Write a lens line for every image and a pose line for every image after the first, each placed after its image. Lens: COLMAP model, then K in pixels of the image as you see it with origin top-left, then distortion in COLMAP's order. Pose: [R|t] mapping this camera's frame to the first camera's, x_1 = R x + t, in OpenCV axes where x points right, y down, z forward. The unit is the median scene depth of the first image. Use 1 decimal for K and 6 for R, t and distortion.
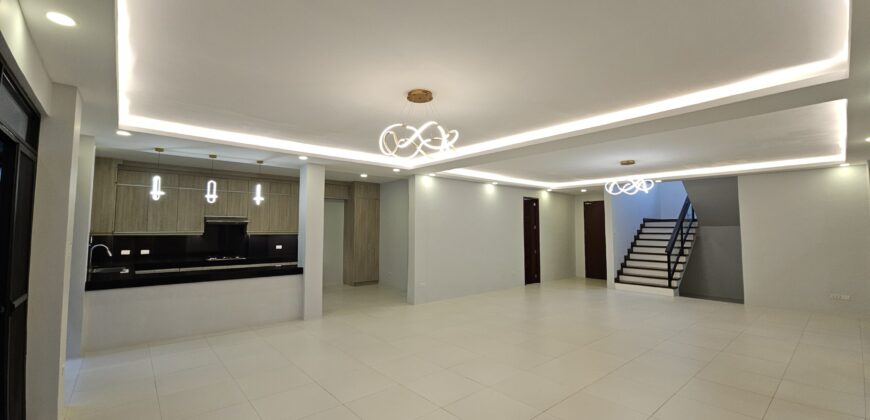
lens RADIAL K [[355.9, 0, 435.0], [0, 355.9, 210.0], [0, 0, 1]] dist [0.000926, -0.000079]
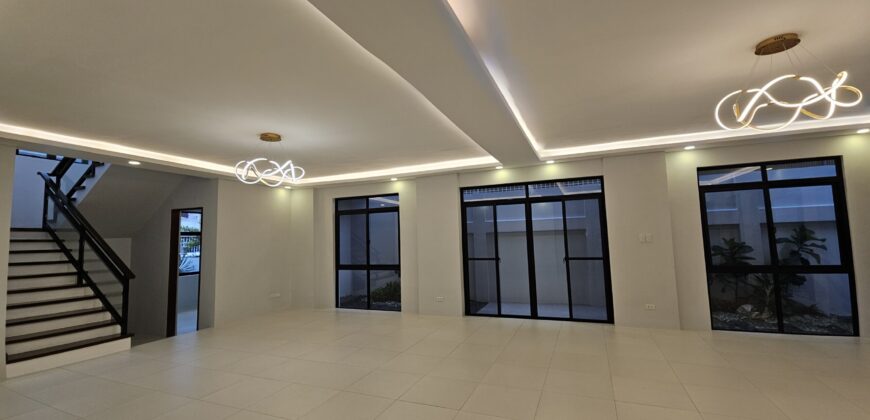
lens RADIAL K [[355.9, 0, 435.0], [0, 355.9, 210.0], [0, 0, 1]] dist [0.000926, -0.000079]
pose [[-0.452193, 0.083832, 0.887972, -0.151145], [-0.019651, 0.994395, -0.103886, 0.054997], [-0.891704, -0.064426, -0.448011, 0.813813]]
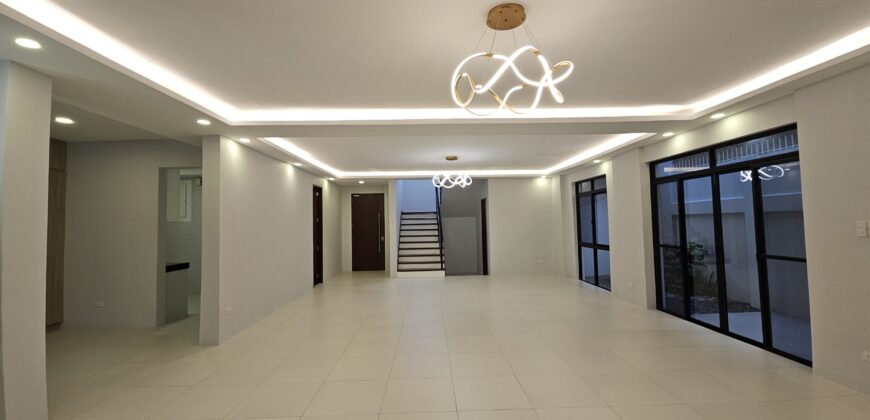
lens RADIAL K [[355.9, 0, 435.0], [0, 355.9, 210.0], [0, 0, 1]] dist [0.000926, -0.000079]
pose [[0.631581, 0.012180, 0.775214, -0.268207], [-0.021150, 0.999775, 0.001523, 0.019886], [-0.775021, -0.017358, 0.631697, 0.281680]]
